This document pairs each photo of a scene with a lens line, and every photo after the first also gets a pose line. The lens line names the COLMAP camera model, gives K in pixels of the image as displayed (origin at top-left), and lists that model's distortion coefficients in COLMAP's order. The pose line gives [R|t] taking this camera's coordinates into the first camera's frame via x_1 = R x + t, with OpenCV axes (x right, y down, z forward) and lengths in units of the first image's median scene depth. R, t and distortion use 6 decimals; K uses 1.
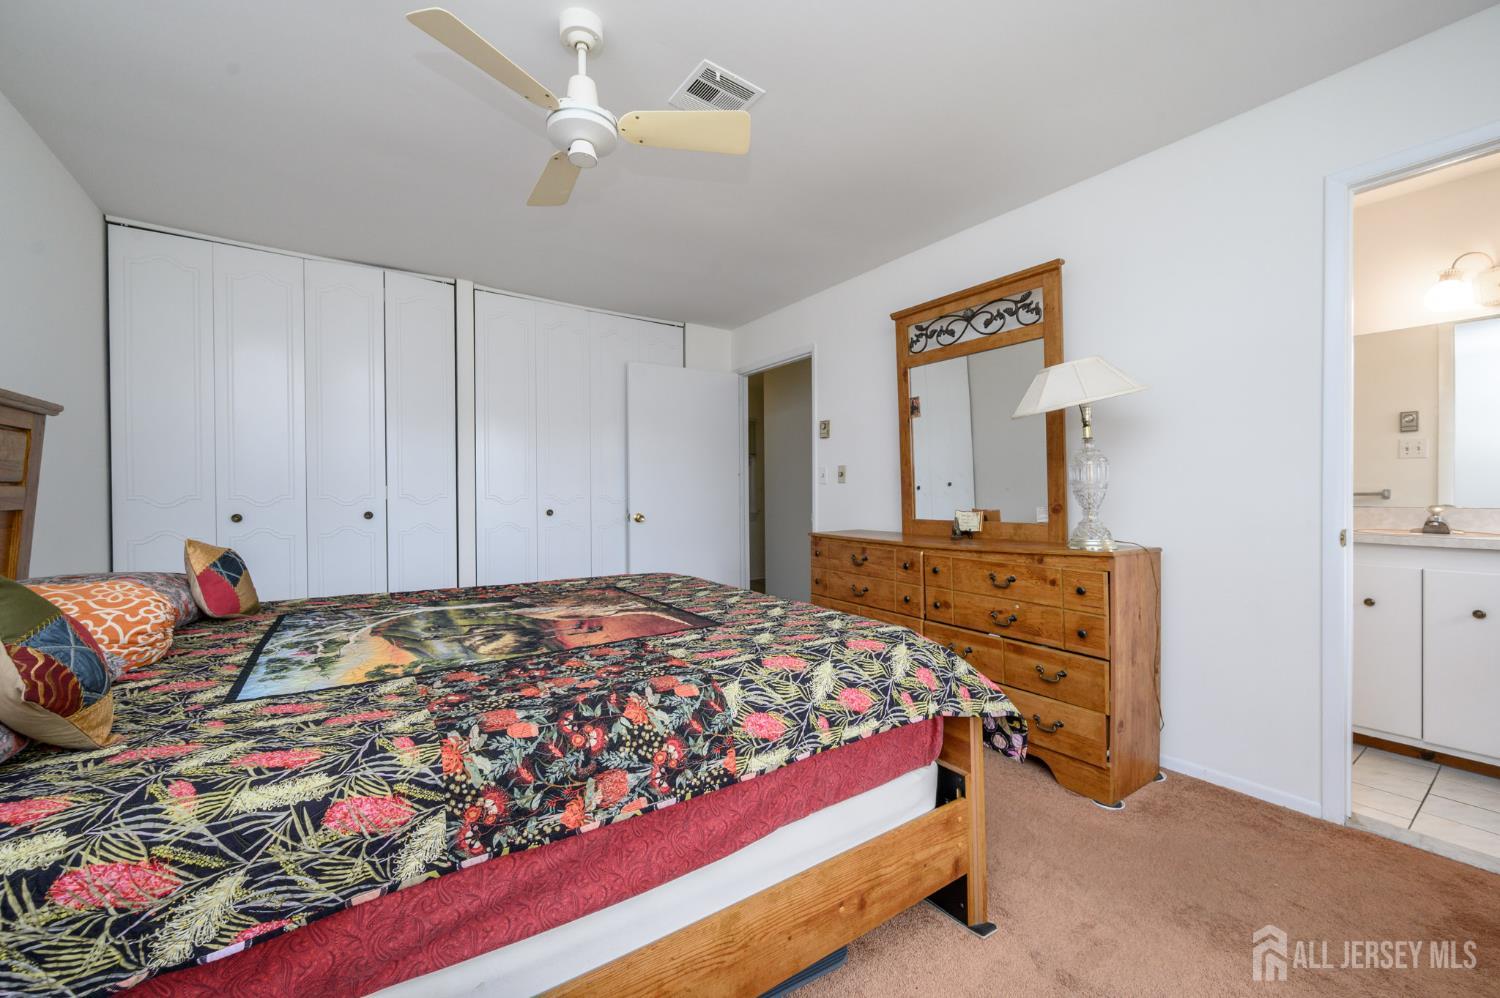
lens RADIAL K [[592.7, 0, 750.0], [0, 592.7, 499.0], [0, 0, 1]] dist [-0.000680, -0.000231]
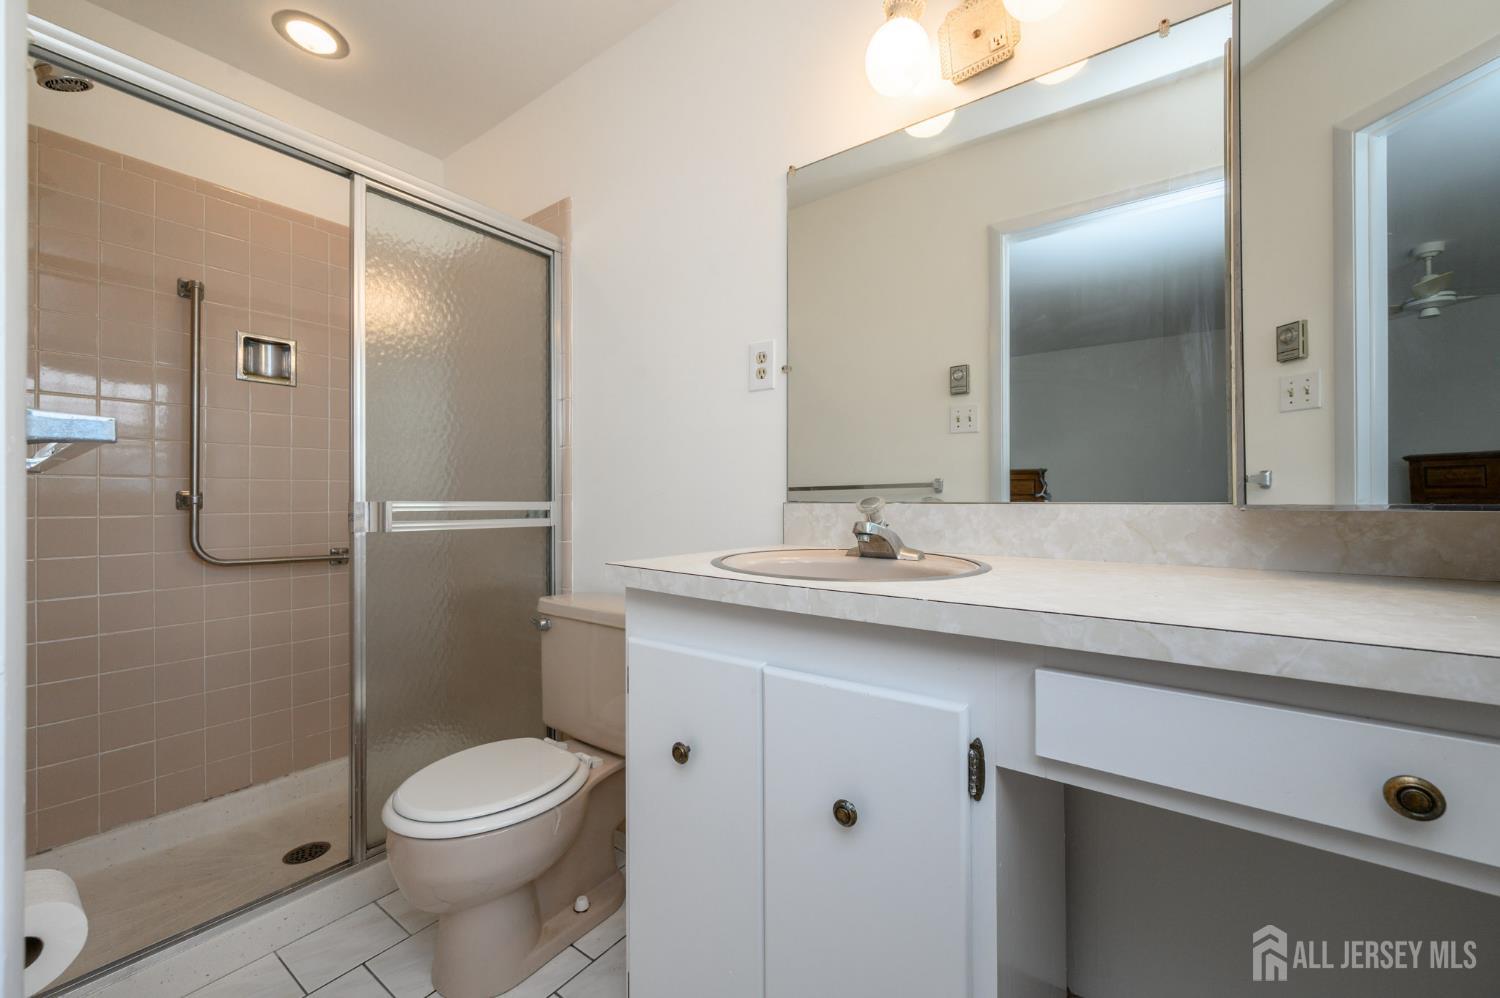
lens RADIAL K [[592.7, 0, 750.0], [0, 592.7, 499.0], [0, 0, 1]] dist [-0.000680, -0.000231]
pose [[0.947197, -0.004385, 0.320623, 1.478457], [0.007764, 0.999927, -0.009260, 0.025808], [-0.320559, 0.011260, 0.947162, 0.964256]]
